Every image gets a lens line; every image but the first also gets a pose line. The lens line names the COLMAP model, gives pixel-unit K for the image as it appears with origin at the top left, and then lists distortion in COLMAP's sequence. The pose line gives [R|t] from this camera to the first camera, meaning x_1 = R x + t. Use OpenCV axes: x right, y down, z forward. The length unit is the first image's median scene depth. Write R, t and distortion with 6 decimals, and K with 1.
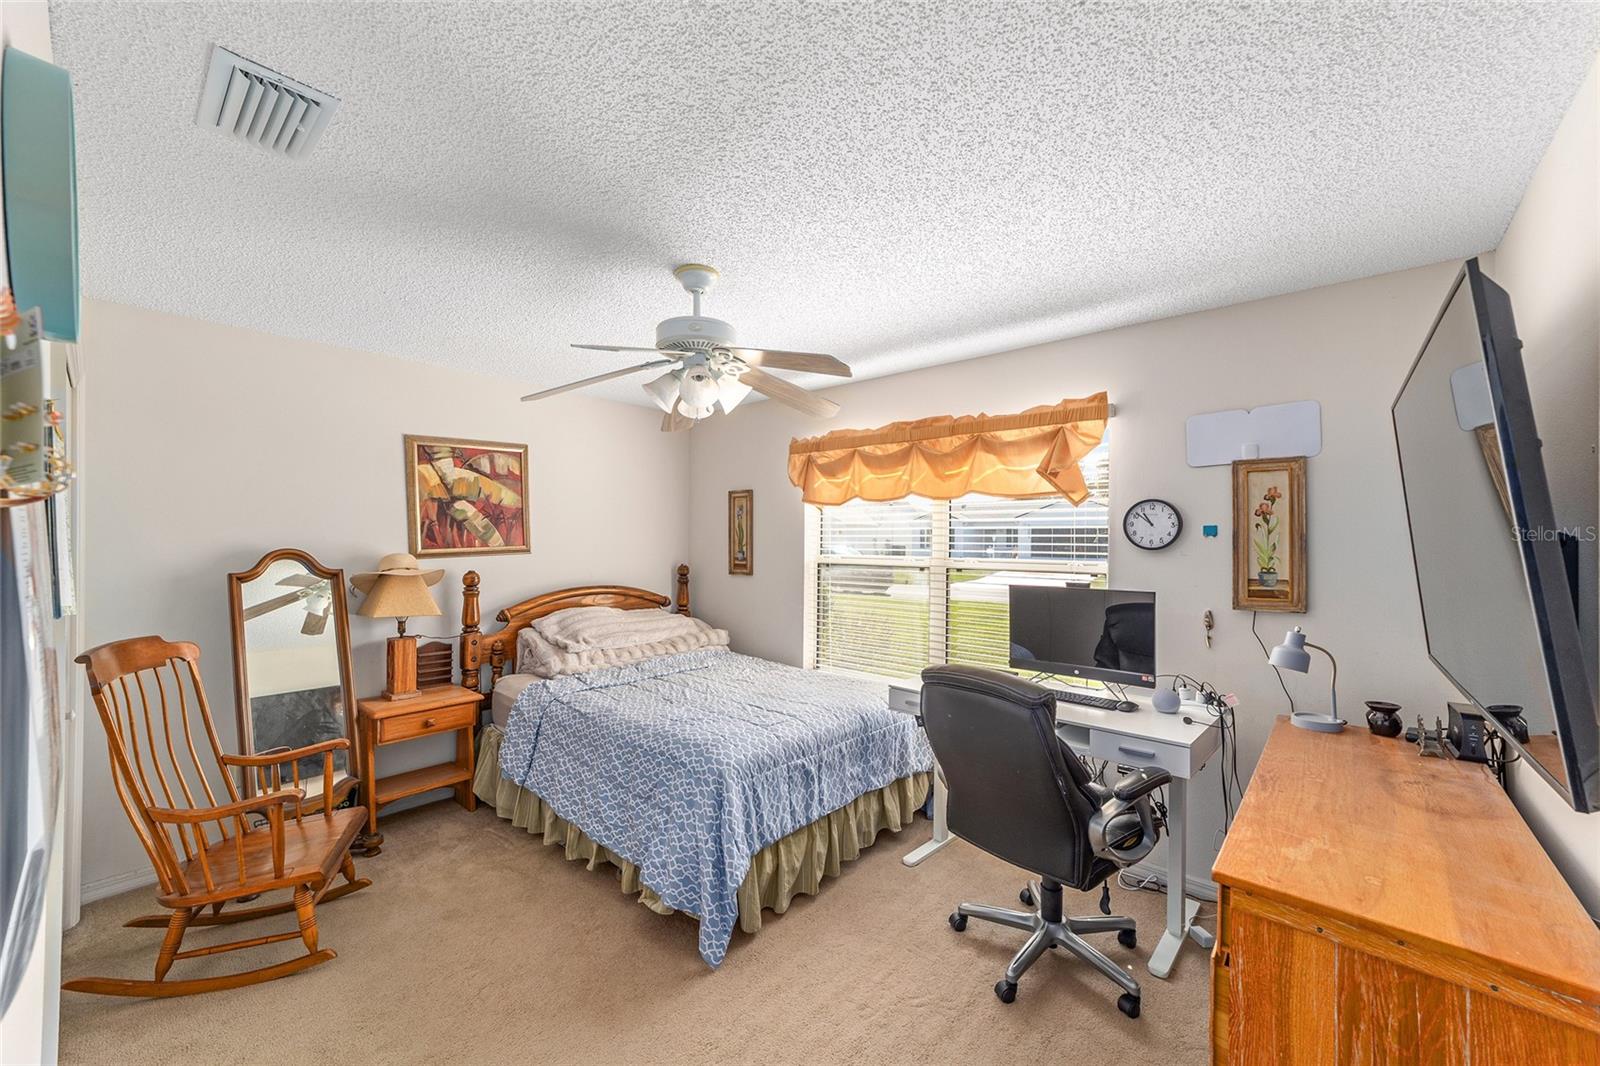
lens RADIAL K [[616.4, 0, 796.0], [0, 616.4, 539.3], [0, 0, 1]] dist [-0.017544, 0.008603]
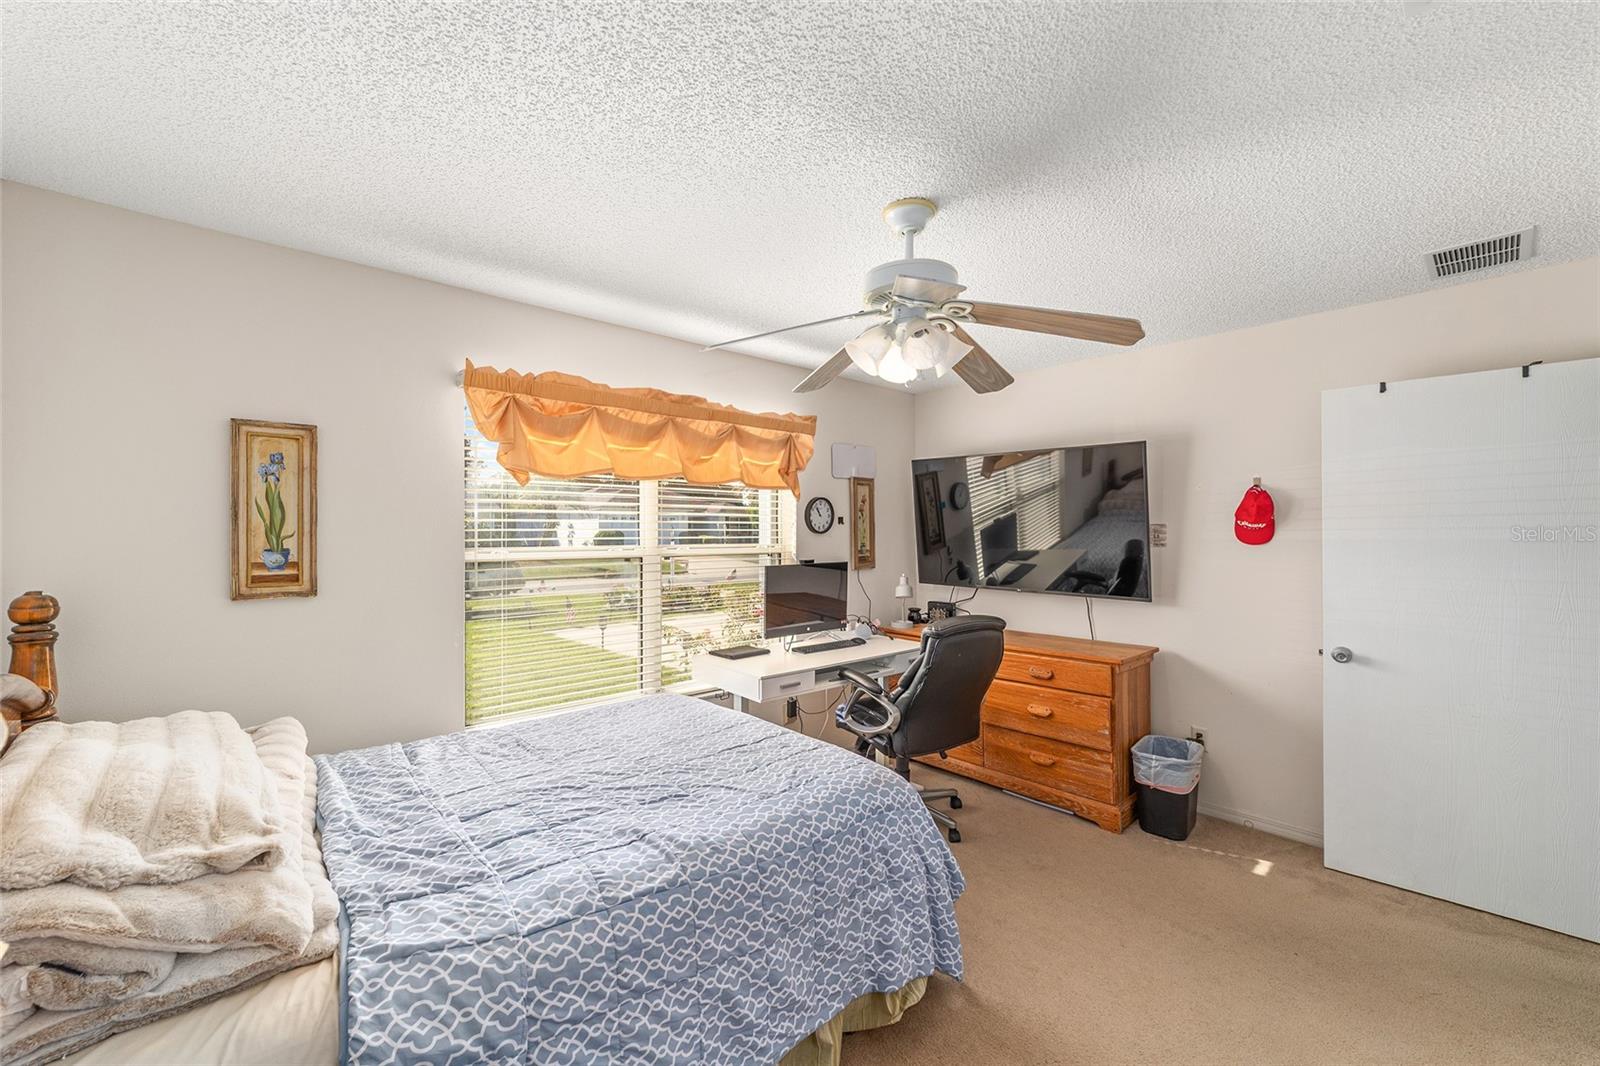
lens RADIAL K [[616.4, 0, 796.0], [0, 616.4, 539.3], [0, 0, 1]] dist [-0.017544, 0.008603]
pose [[0.111918, -0.024113, 0.993425, -0.688565], [-0.004939, 0.999680, 0.024821, -0.003162], [-0.993705, -0.007685, 0.111763, 0.726548]]
